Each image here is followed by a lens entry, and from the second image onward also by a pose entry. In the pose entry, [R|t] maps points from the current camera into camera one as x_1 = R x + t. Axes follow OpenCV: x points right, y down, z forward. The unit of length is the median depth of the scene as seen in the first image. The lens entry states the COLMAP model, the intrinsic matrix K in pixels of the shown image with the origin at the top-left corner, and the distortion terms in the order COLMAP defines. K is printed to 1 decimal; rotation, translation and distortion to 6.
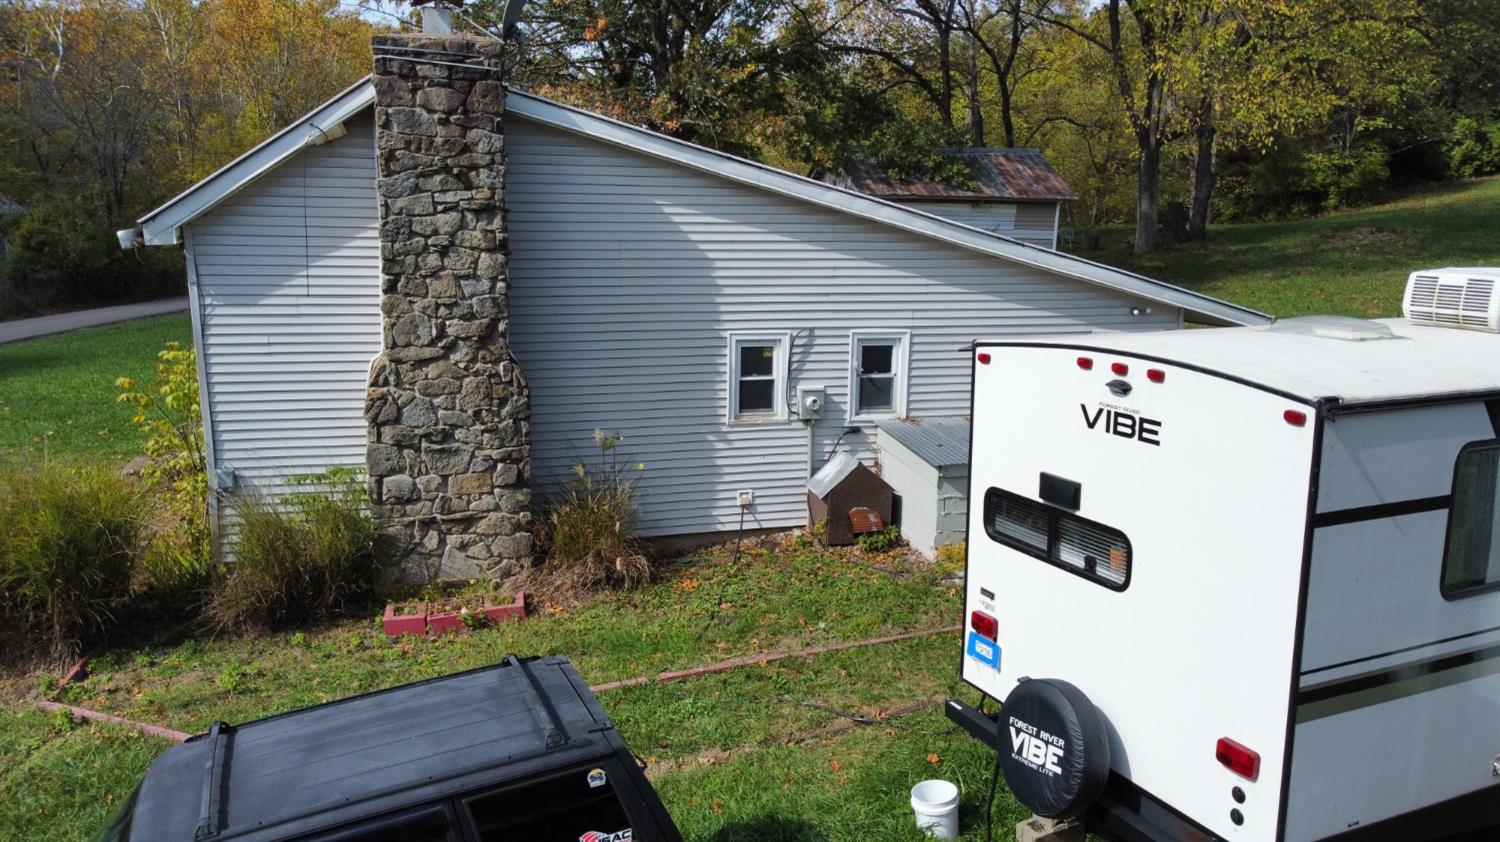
lens RADIAL K [[1144.1, 0, 750.7], [0, 1144.1, 421.7], [0, 0, 1]] dist [-0.012492, 0.002072]
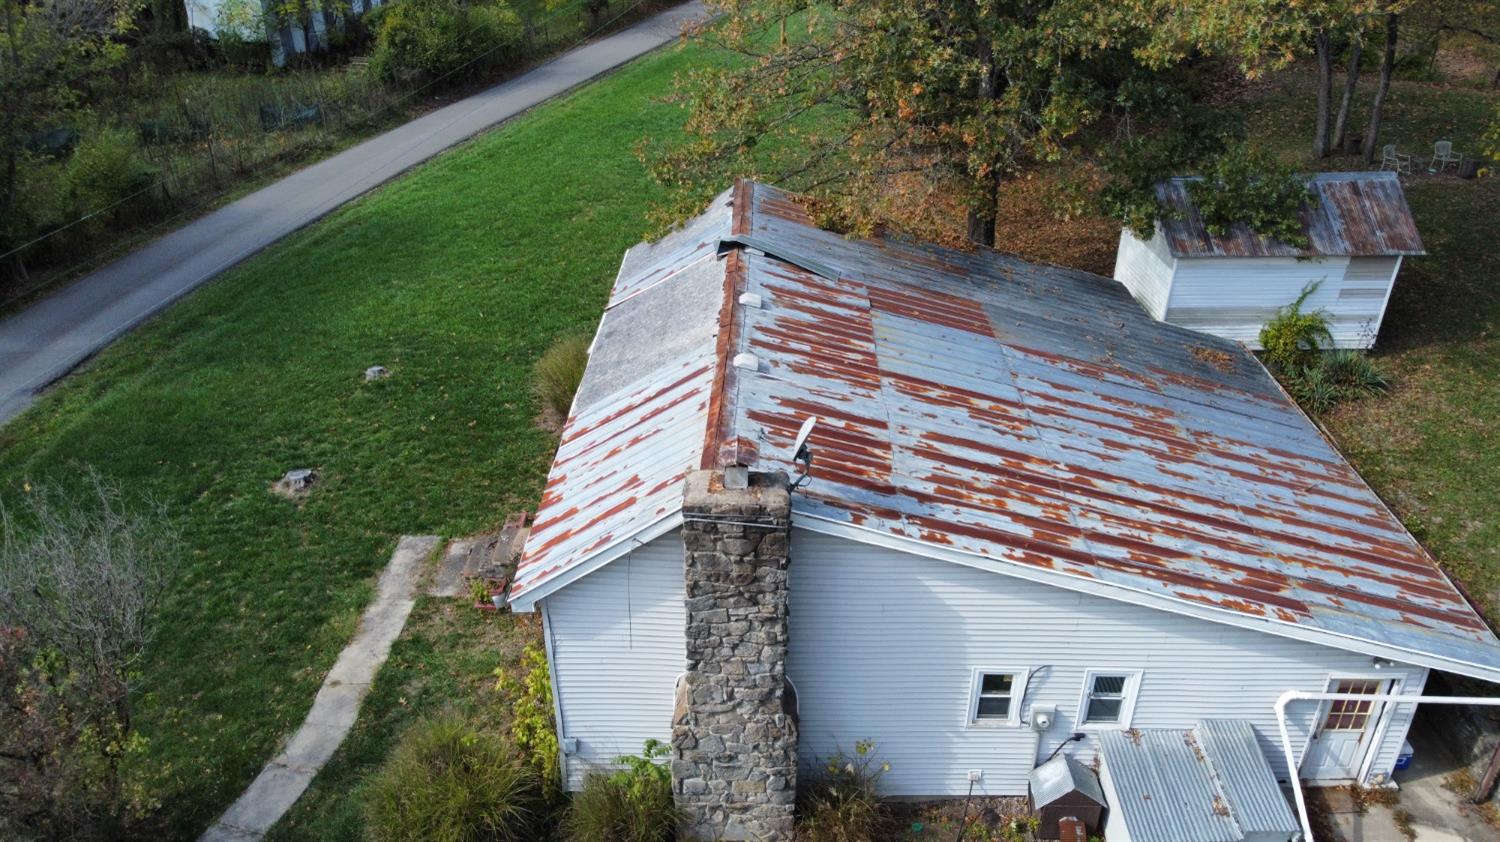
lens RADIAL K [[1144.1, 0, 744.2], [0, 1144.1, 424.9], [0, 0, 1]] dist [-0.012492, 0.002072]
pose [[0.960302, 0.126935, -0.248411, 0.015722], [-0.042007, 0.946124, 0.321067, -0.747805], [0.275782, -0.297887, 0.913897, -0.047830]]
